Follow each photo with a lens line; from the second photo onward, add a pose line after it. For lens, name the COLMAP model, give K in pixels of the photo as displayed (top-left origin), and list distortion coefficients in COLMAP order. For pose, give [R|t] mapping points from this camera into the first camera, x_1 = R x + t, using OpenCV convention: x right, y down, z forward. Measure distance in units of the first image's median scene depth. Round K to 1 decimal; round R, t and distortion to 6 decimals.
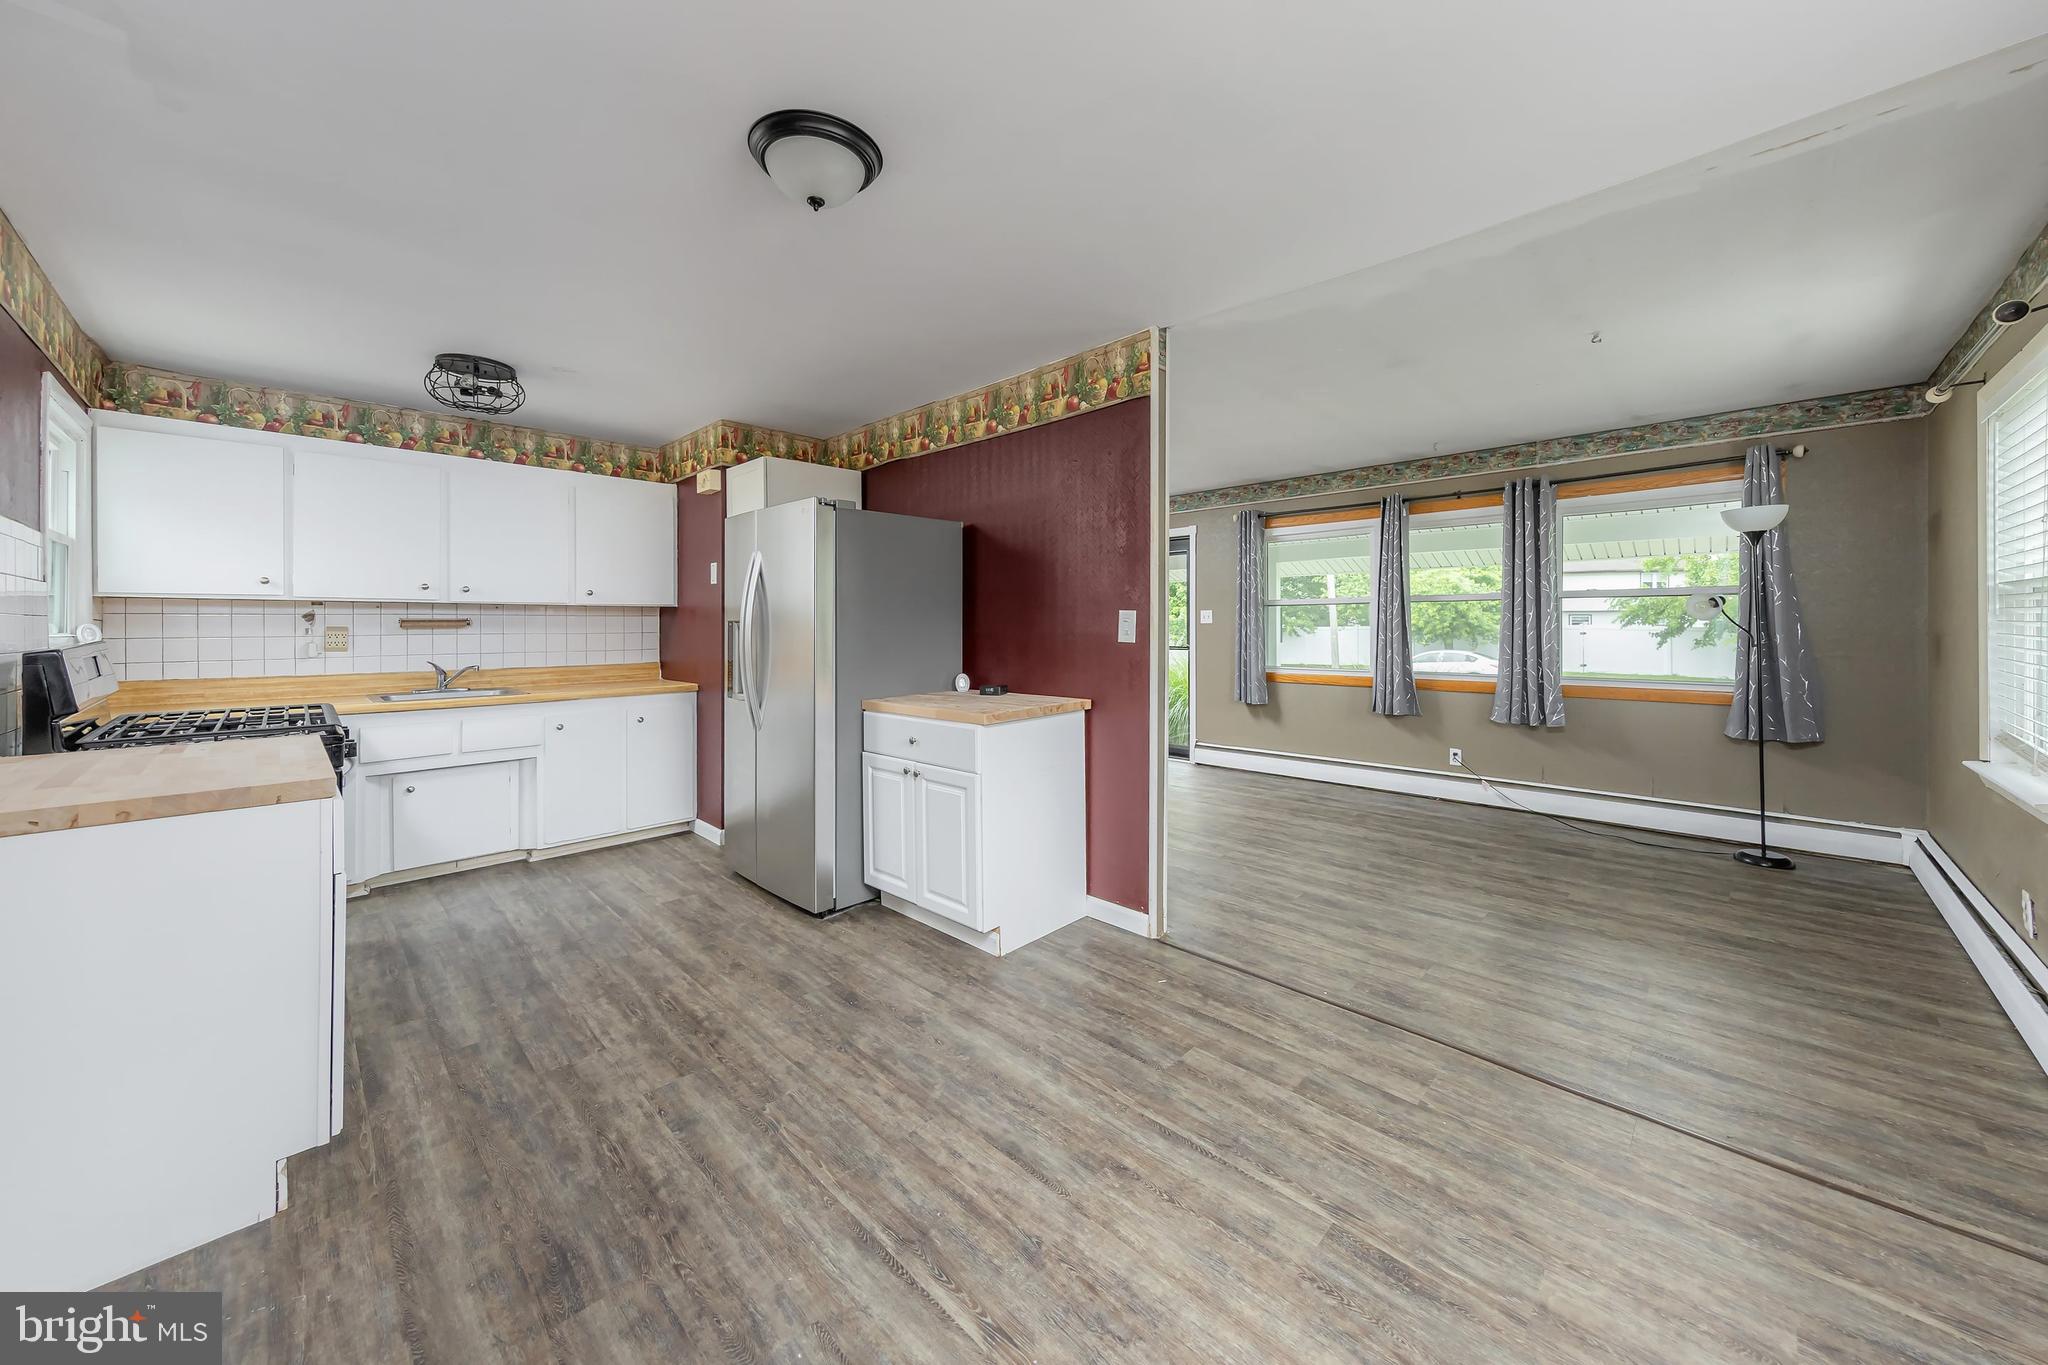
lens RADIAL K [[780.8, 0, 1009.6], [0, 780.8, 643.6], [0, 0, 1]] dist [0.000091, -0.000143]
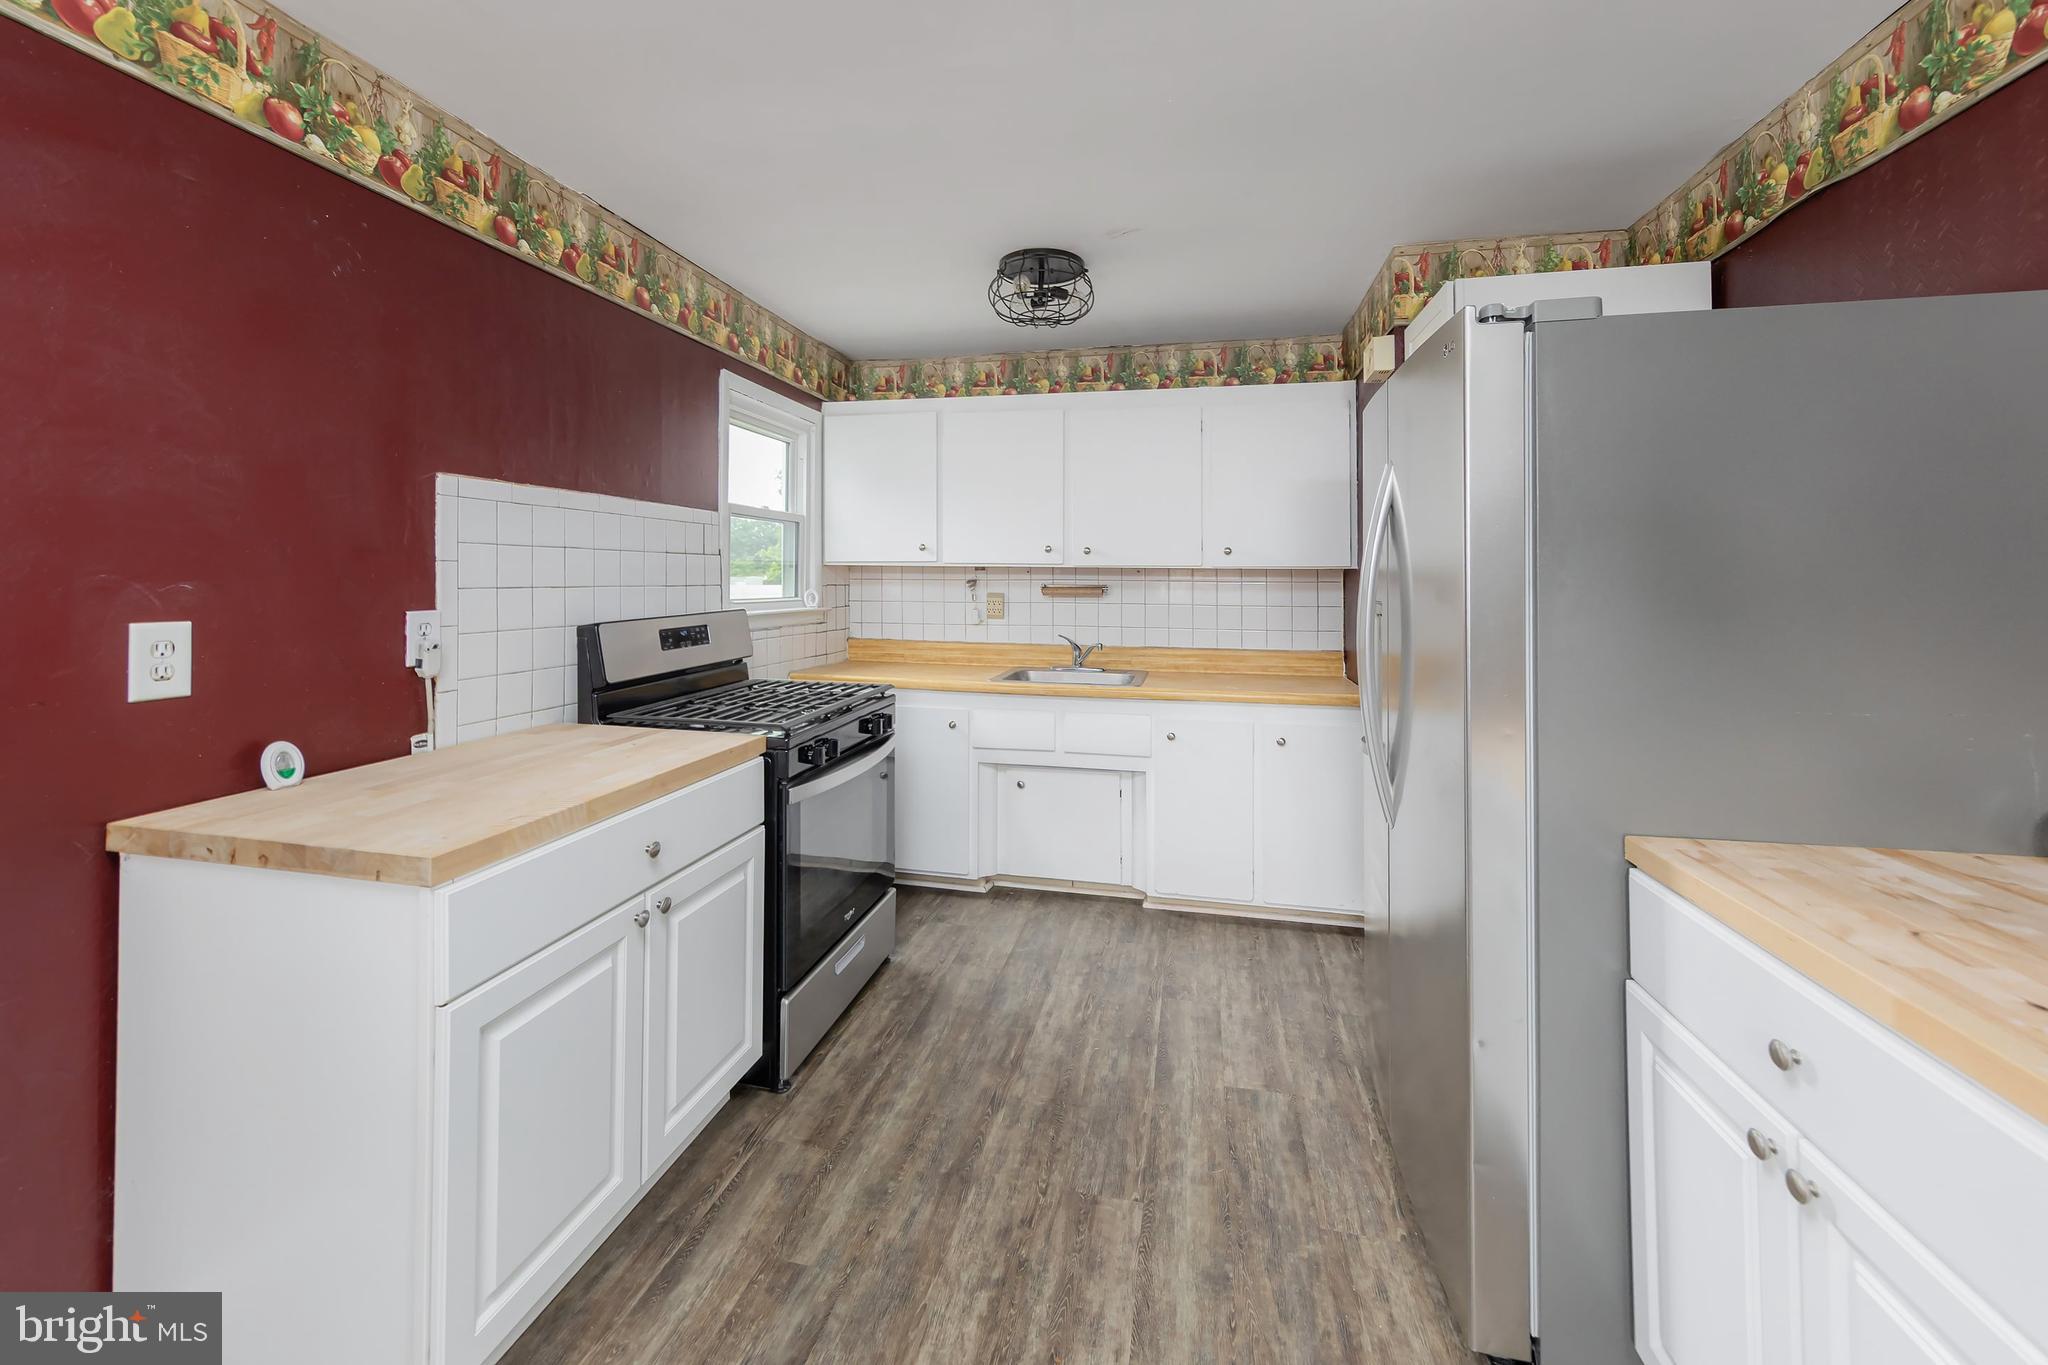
lens RADIAL K [[796.7, 0, 1019.6], [0, 796.7, 562.8], [0, 0, 1]] dist [0.008925, -0.003359]
pose [[0.531529, -0.007820, -0.847004, -0.021100], [-0.028850, 0.999210, -0.027330, -0.033998], [0.846548, 0.038963, 0.530884, 0.529304]]
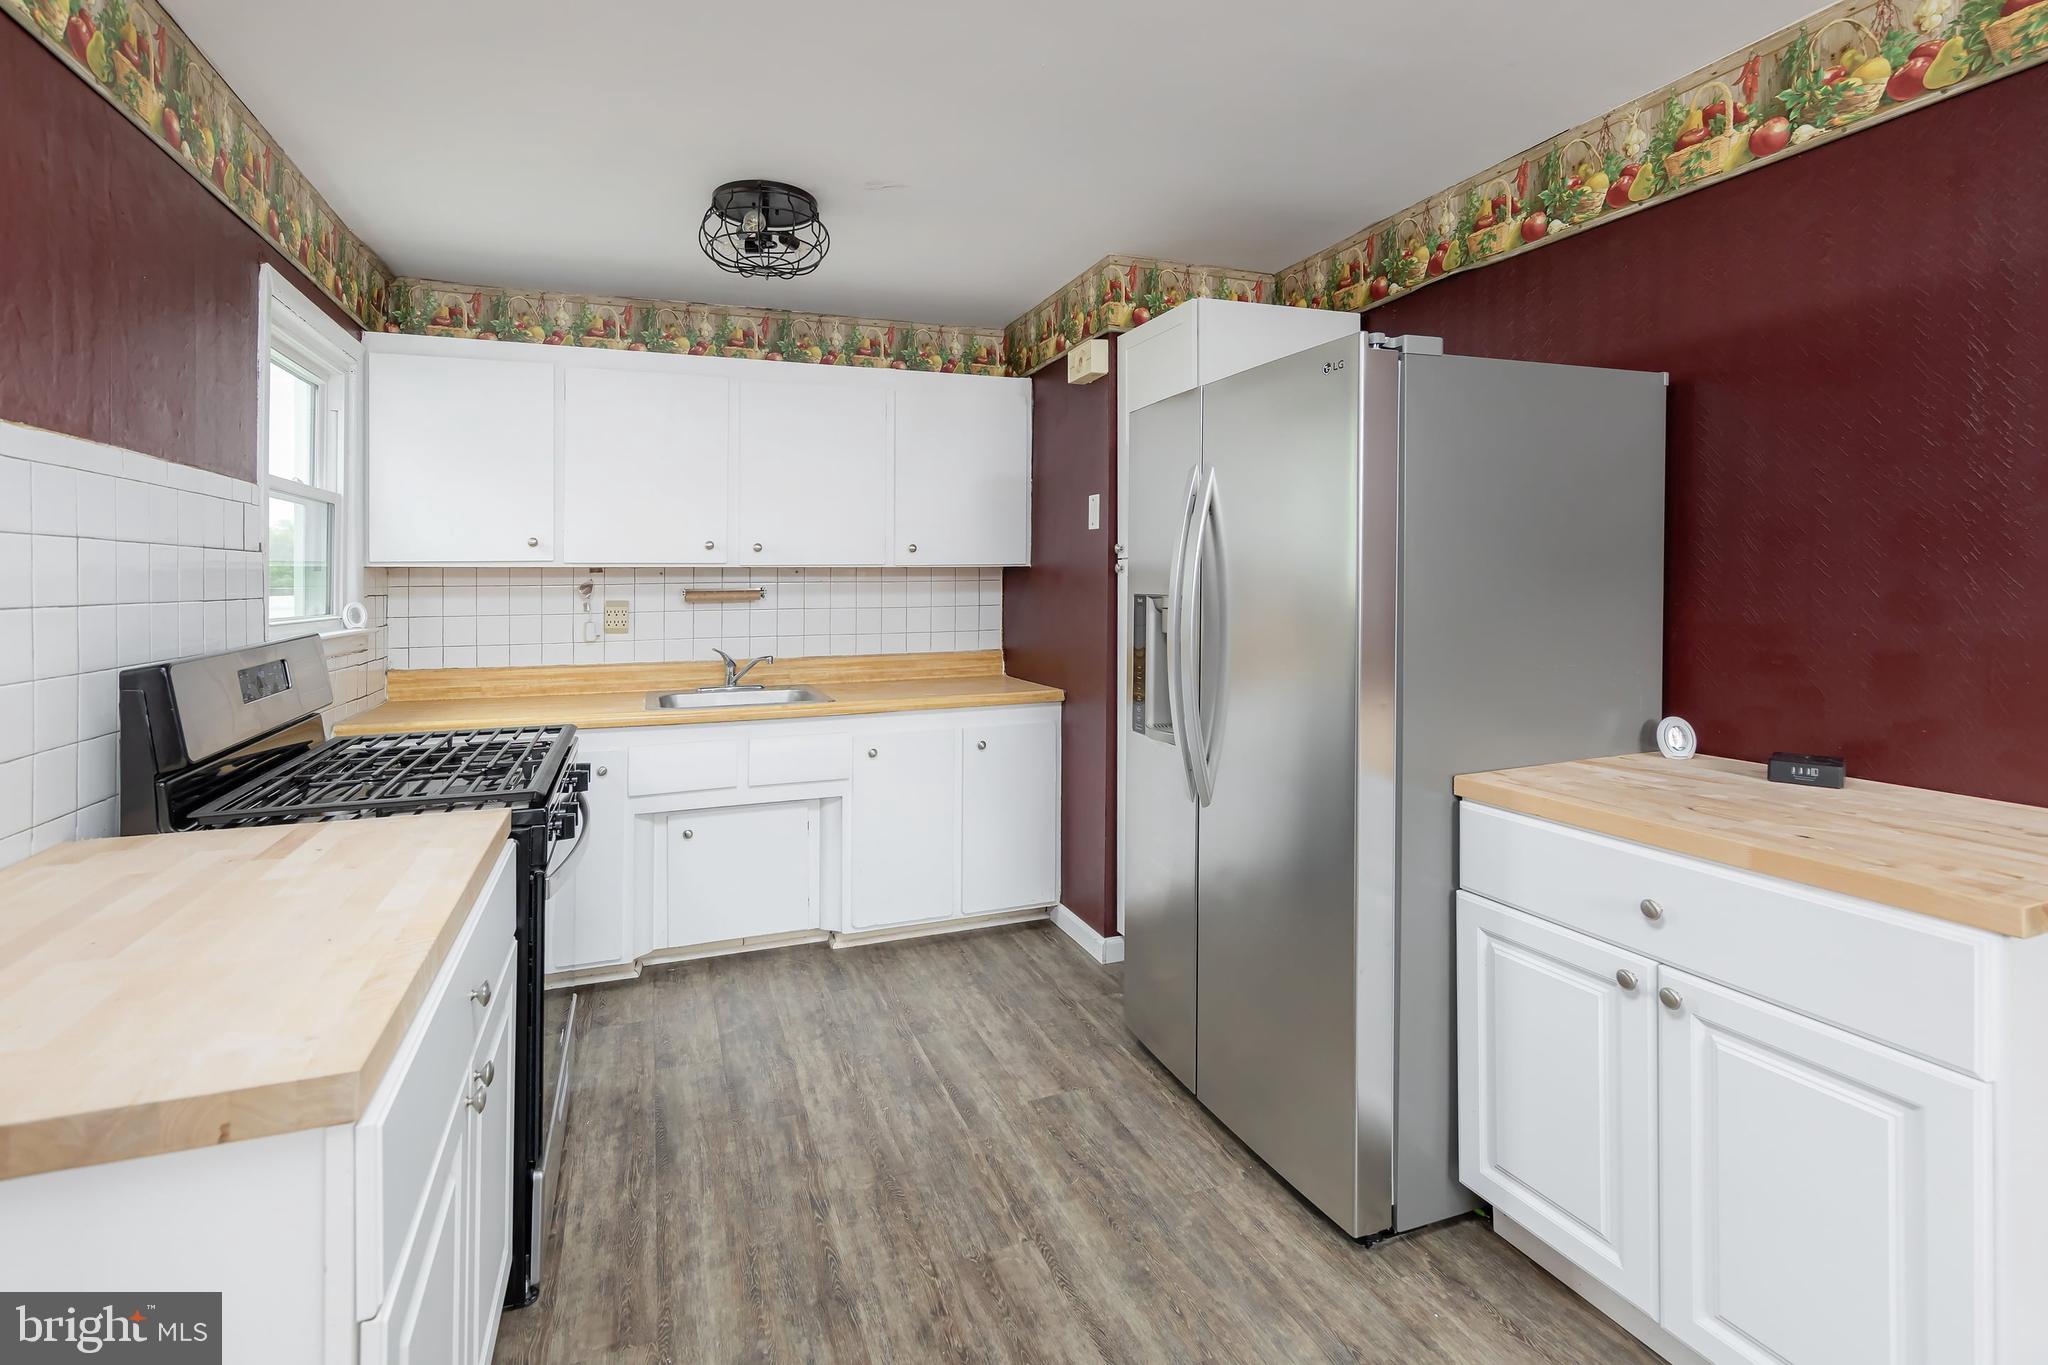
lens RADIAL K [[907.1, 0, 915.9], [0, 907.1, 576.2], [0, 0, 1]] dist [0.007159, -0.000476]
pose [[0.890620, -0.005999, -0.454709, -0.214682], [-0.004974, 0.999725, -0.022930, -0.027757], [0.454721, 0.022684, 0.890345, 0.365861]]
